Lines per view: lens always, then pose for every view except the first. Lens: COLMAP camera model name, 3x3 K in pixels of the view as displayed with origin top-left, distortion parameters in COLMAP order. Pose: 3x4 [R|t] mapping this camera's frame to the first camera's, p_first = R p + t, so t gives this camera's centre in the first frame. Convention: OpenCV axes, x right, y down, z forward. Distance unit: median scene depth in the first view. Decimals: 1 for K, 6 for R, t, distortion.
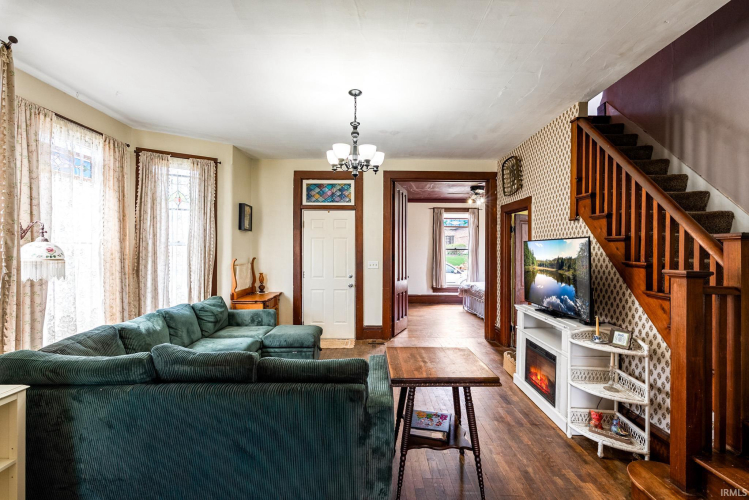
lens RADIAL K [[365.6, 0, 374.5], [0, 365.6, 250.0], [0, 0, 1]] dist [-0.000693, -0.000058]
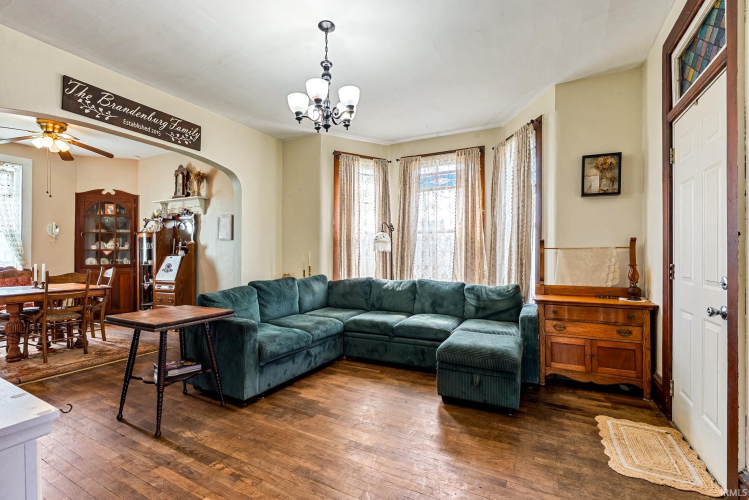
lens RADIAL K [[334.7, 0, 374.5], [0, 334.7, 250.0], [0, 0, 1]] dist [-0.001848, 0.000177]
pose [[-0.451914, -0.020322, -0.891830, 0.534063], [0.004237, 0.999680, -0.024927, 0.083499], [0.892051, -0.015044, -0.451684, 1.422166]]
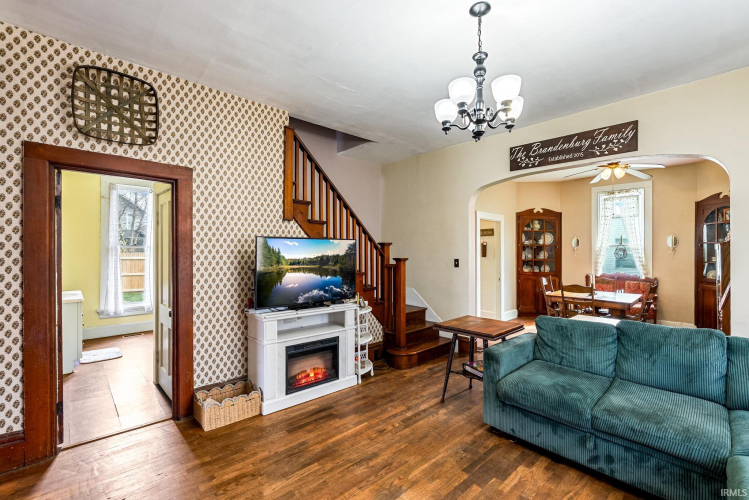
lens RADIAL K [[334.7, 0, 374.5], [0, 334.7, 250.0], [0, 0, 1]] dist [-0.001848, 0.000177]
pose [[-0.694294, -0.008633, 0.719640, -0.352064], [-0.013682, 0.999906, -0.001204, 0.004057], [-0.719562, -0.010682, -0.694346, 1.543987]]
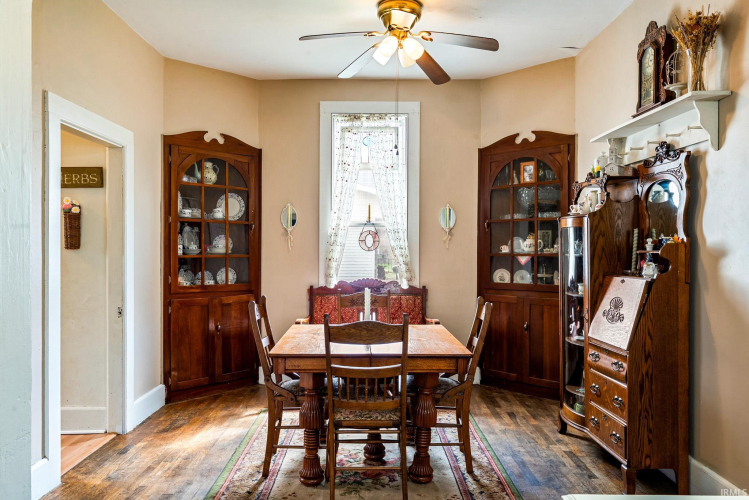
lens RADIAL K [[548.3, 0, 374.5], [0, 548.3, 250.0], [0, 0, 1]] dist [-0.001715, -0.005199]
pose [[-0.999717, -0.012794, -0.020050, 0.036260], [-0.012700, 0.999908, -0.004830, 0.034610], [0.020110, -0.004574, -0.999787, 0.820971]]
